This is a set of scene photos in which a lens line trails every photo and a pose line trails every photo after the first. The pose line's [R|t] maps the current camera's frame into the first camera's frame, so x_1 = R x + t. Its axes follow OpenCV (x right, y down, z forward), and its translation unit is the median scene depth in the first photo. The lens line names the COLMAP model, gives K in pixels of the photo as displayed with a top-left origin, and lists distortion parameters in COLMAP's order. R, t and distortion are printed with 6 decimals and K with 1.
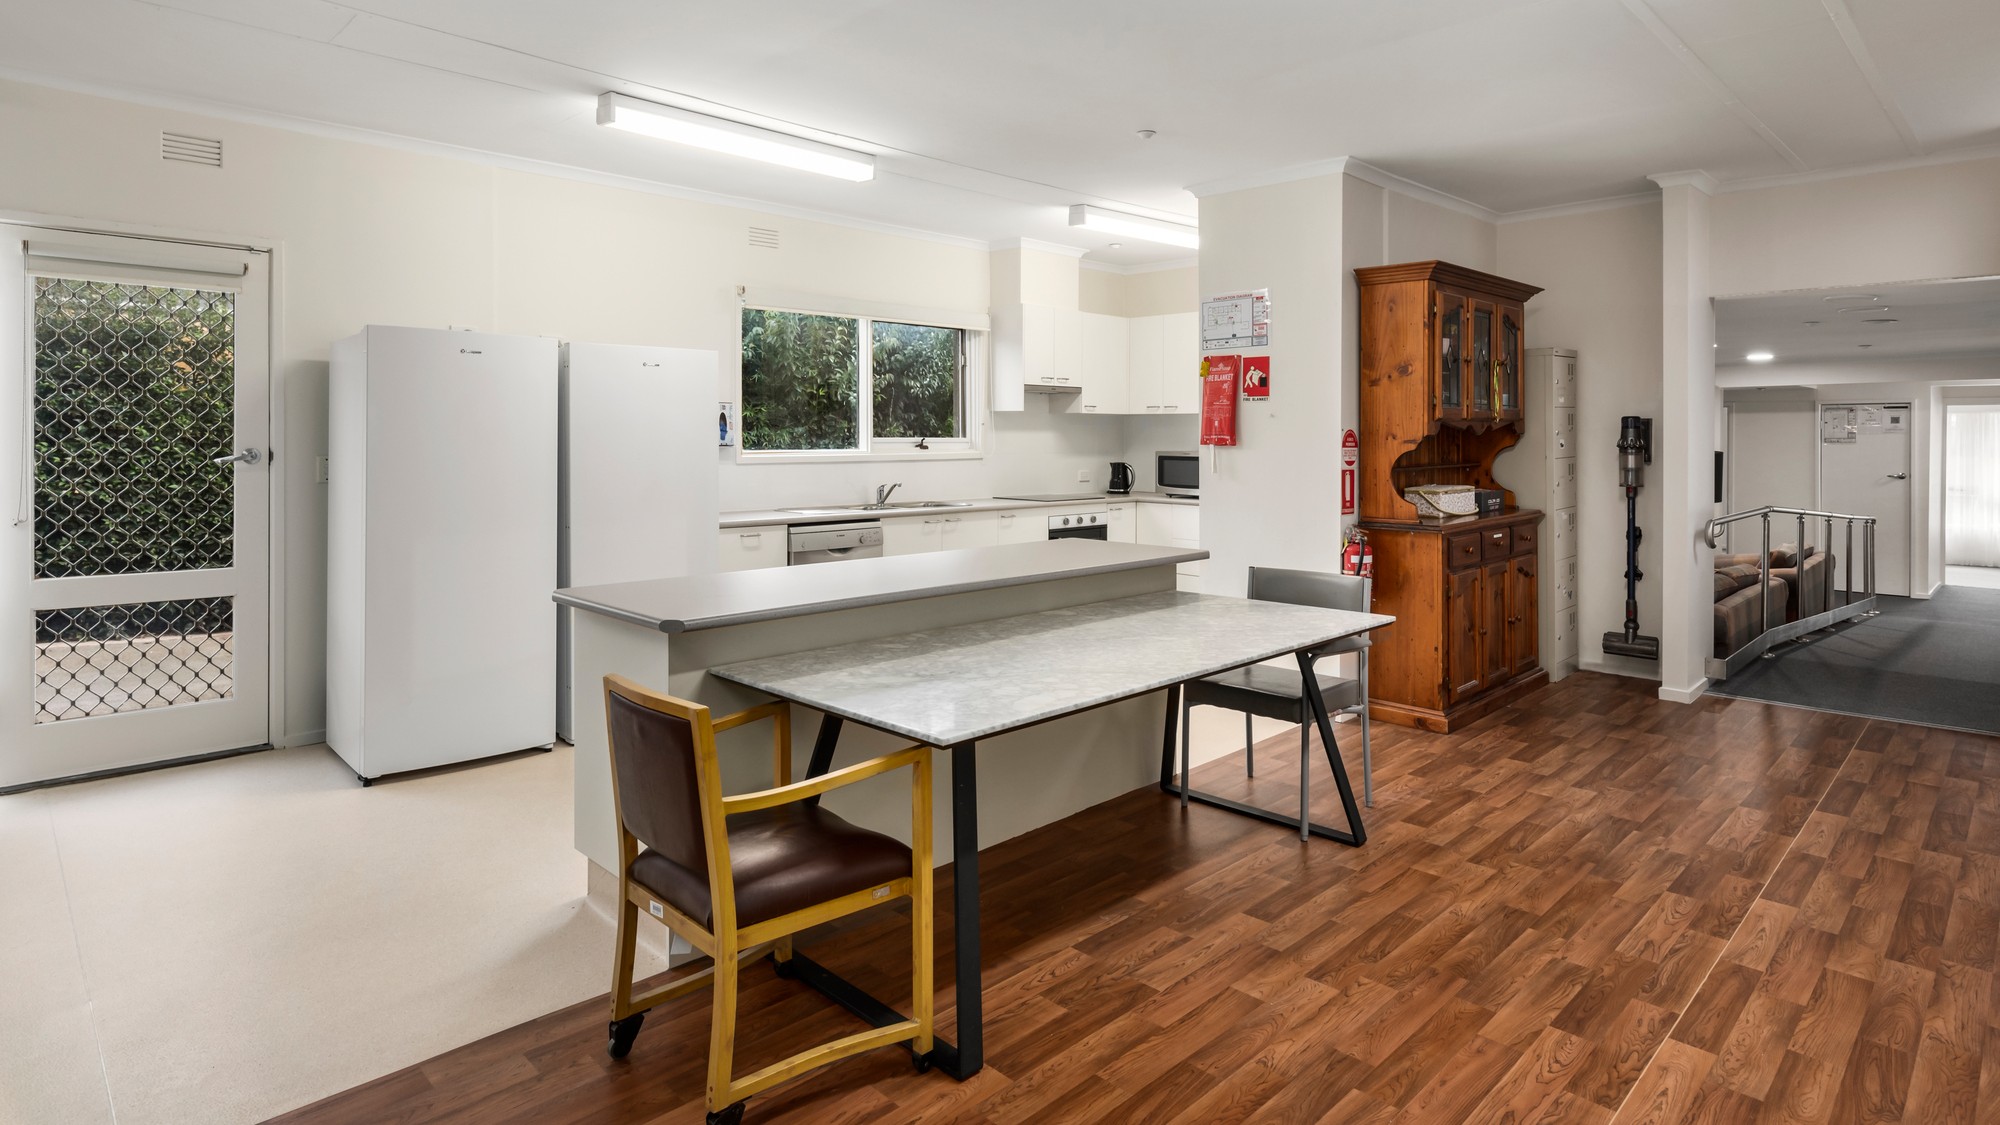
lens RADIAL K [[1043.7, 0, 1000.0], [0, 1043.7, 562.5], [0, 0, 1]] dist [0.001970, 0.000176]
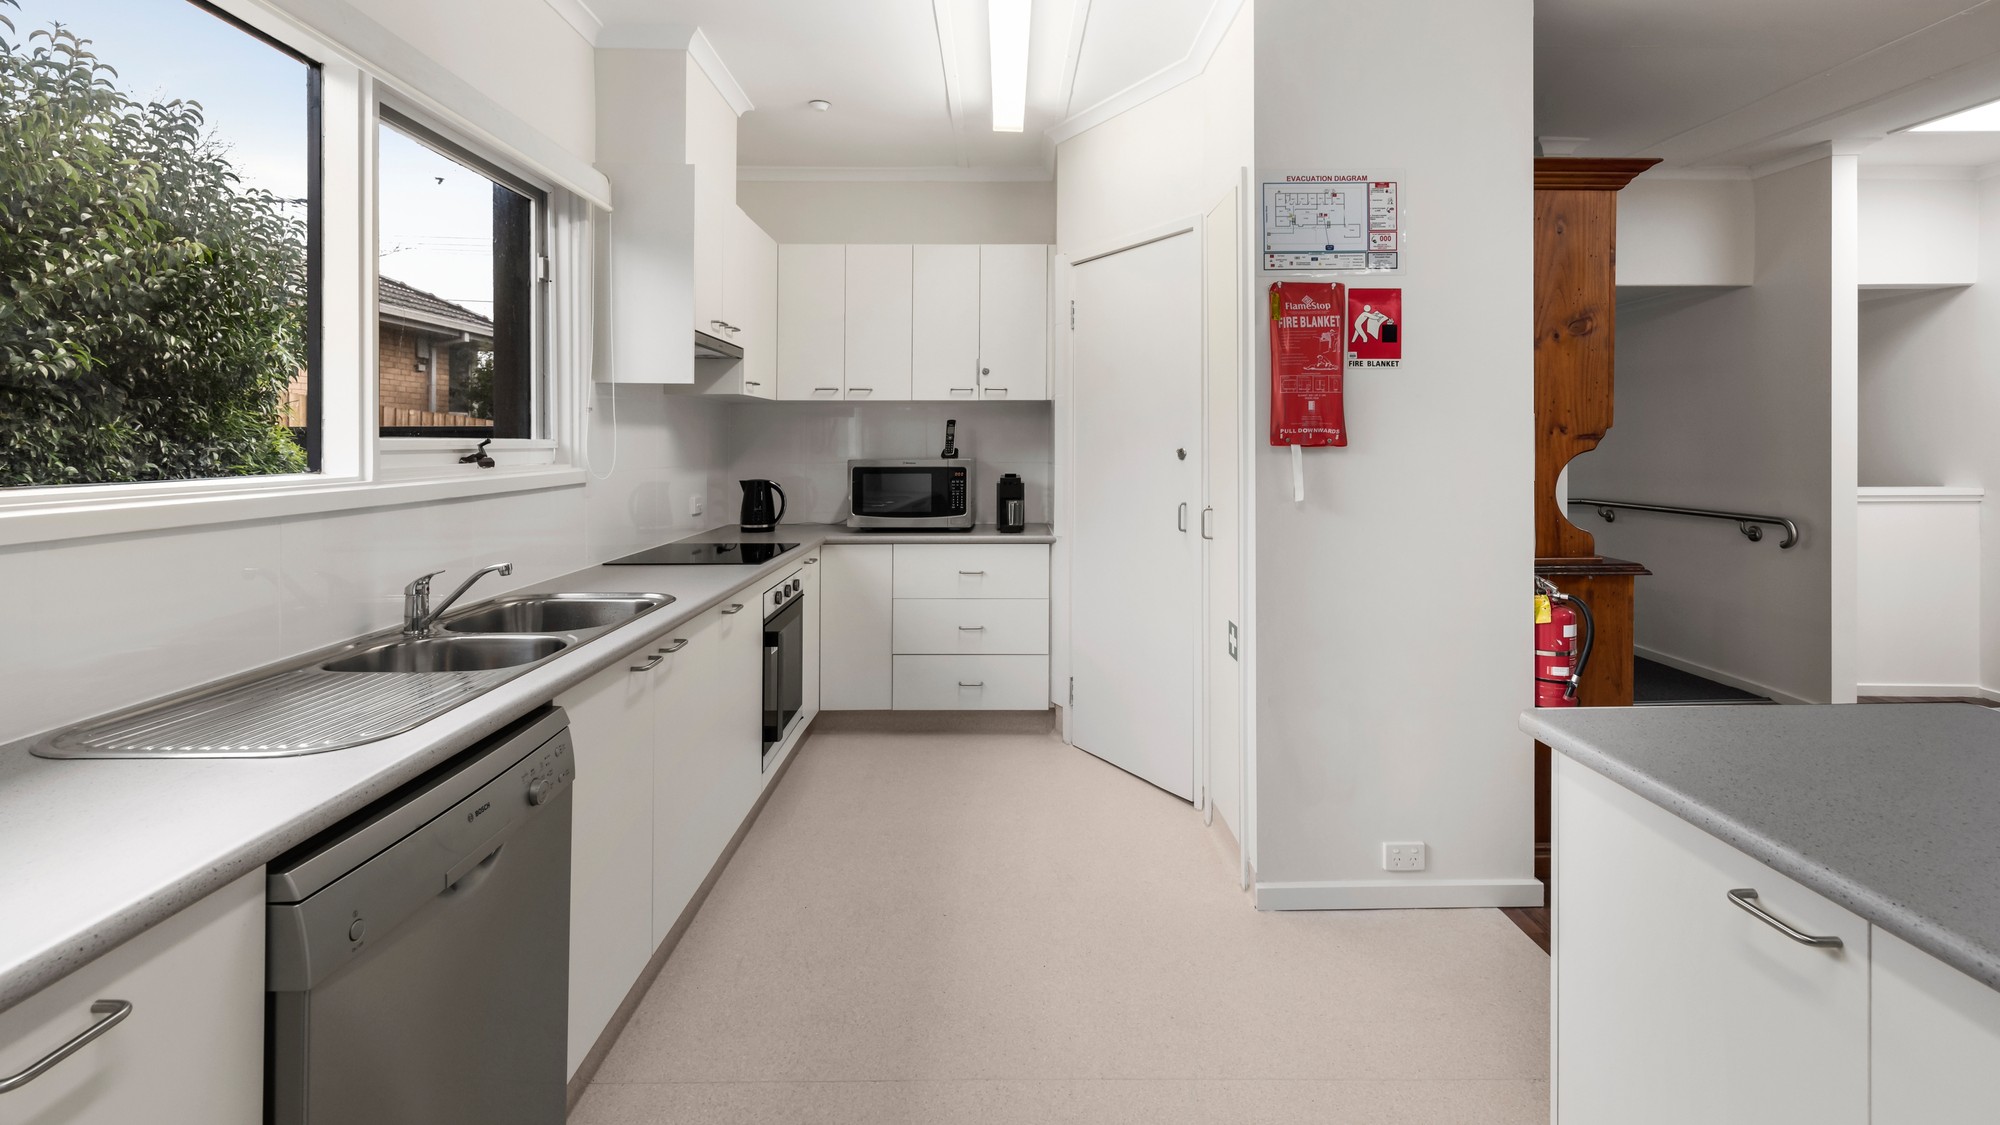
lens RADIAL K [[900.7, 0, 1005.8], [0, 900.7, 447.1], [0, 0, 1]] dist [0.002543, 0.000026]
pose [[0.701153, -0.010782, 0.712929, -0.228716], [0.092267, 0.992851, -0.075728, -0.091545], [-0.707016, 0.118876, 0.697135, 0.787796]]
